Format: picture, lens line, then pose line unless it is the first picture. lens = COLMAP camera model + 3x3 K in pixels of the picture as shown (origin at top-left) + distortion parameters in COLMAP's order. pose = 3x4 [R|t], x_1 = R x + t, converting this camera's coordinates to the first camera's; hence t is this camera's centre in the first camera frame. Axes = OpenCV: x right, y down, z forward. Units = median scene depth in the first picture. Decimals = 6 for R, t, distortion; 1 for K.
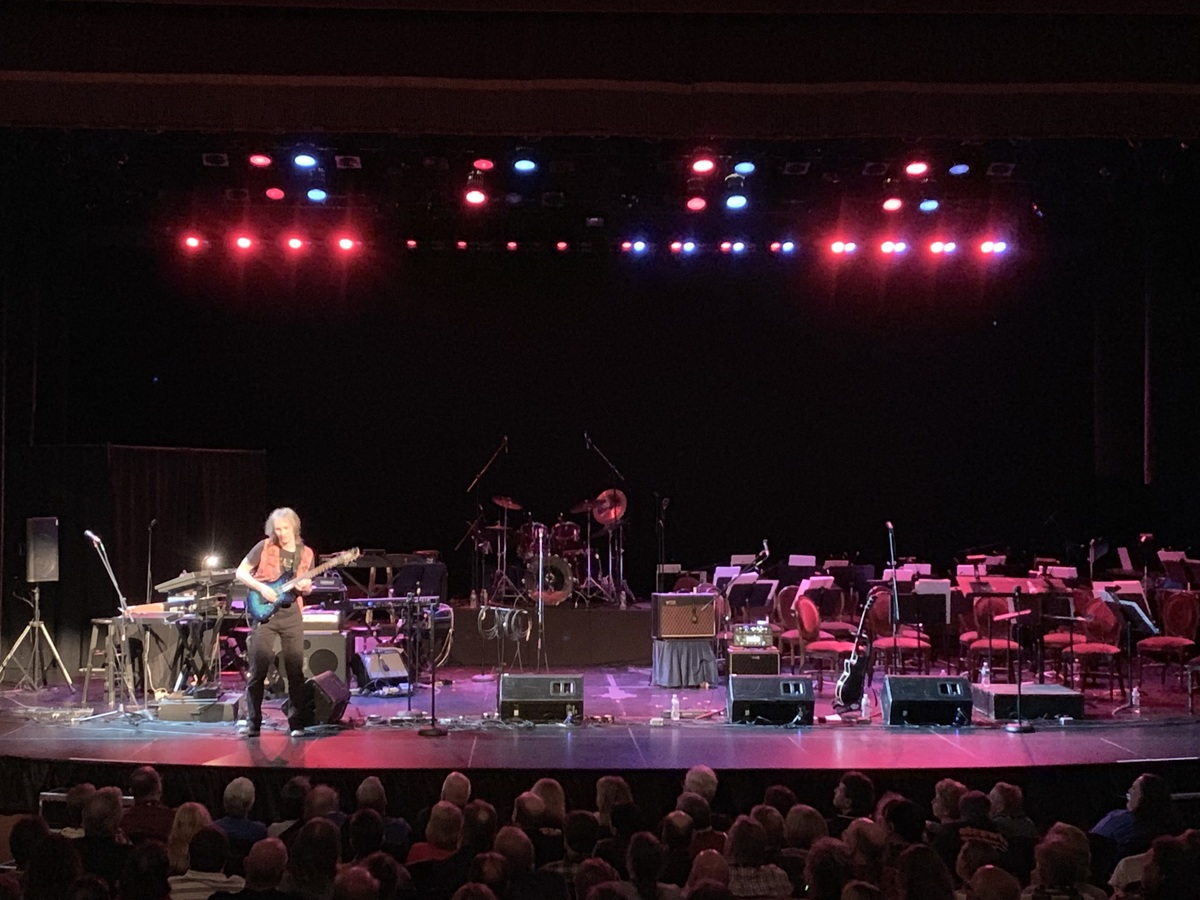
lens RADIAL K [[1969.3, 0, 596.8], [0, 1969.3, 454.6], [0, 0, 1]] dist [0.196415, 0.000000]
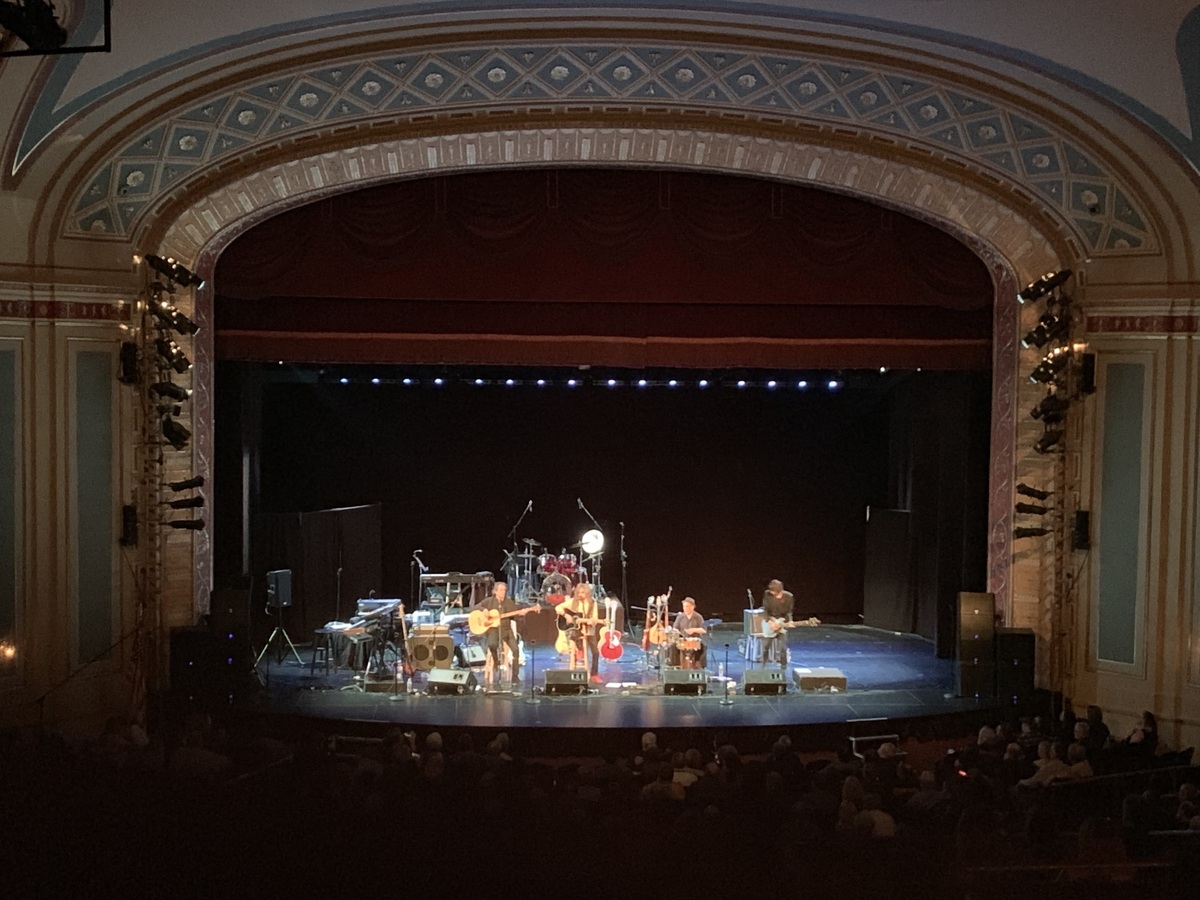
lens RADIAL K [[2257.0, 0, 605.0], [0, 2257.0, 444.6], [0, 0, 1]] dist [0.396911, 0.000000]
pose [[0.999328, 0.007277, 0.035925, -0.062196], [-0.010591, 0.995614, 0.092956, -0.274610], [-0.035091, -0.093274, 0.995022, -1.039419]]
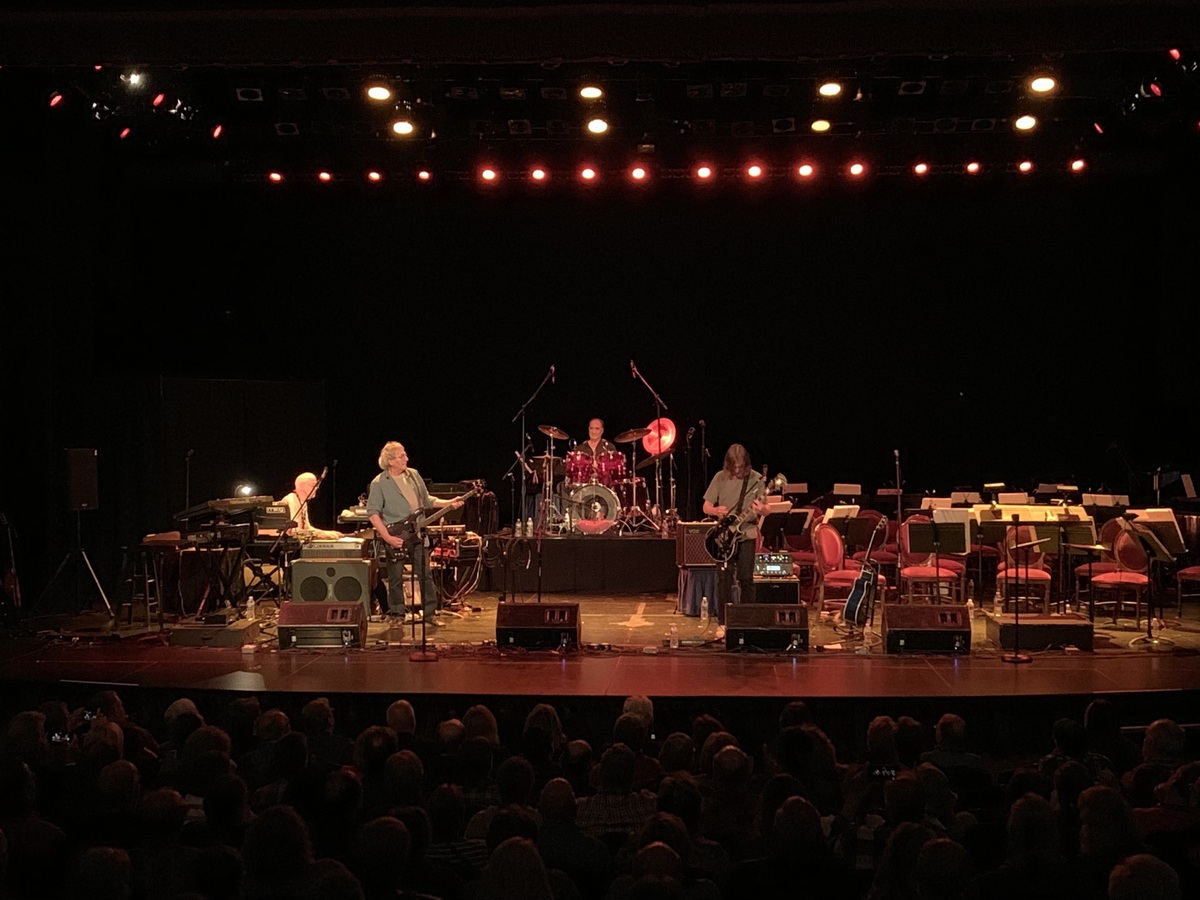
lens RADIAL K [[1969.3, 0, 589.1], [0, 1969.3, 448.7], [0, 0, 1]] dist [0.196415, 0.000000]
pose [[0.994609, -0.004093, -0.103616, 0.089645], [0.007486, 0.999448, 0.032379, 0.000401], [0.103427, -0.032980, 0.994090, 0.003399]]
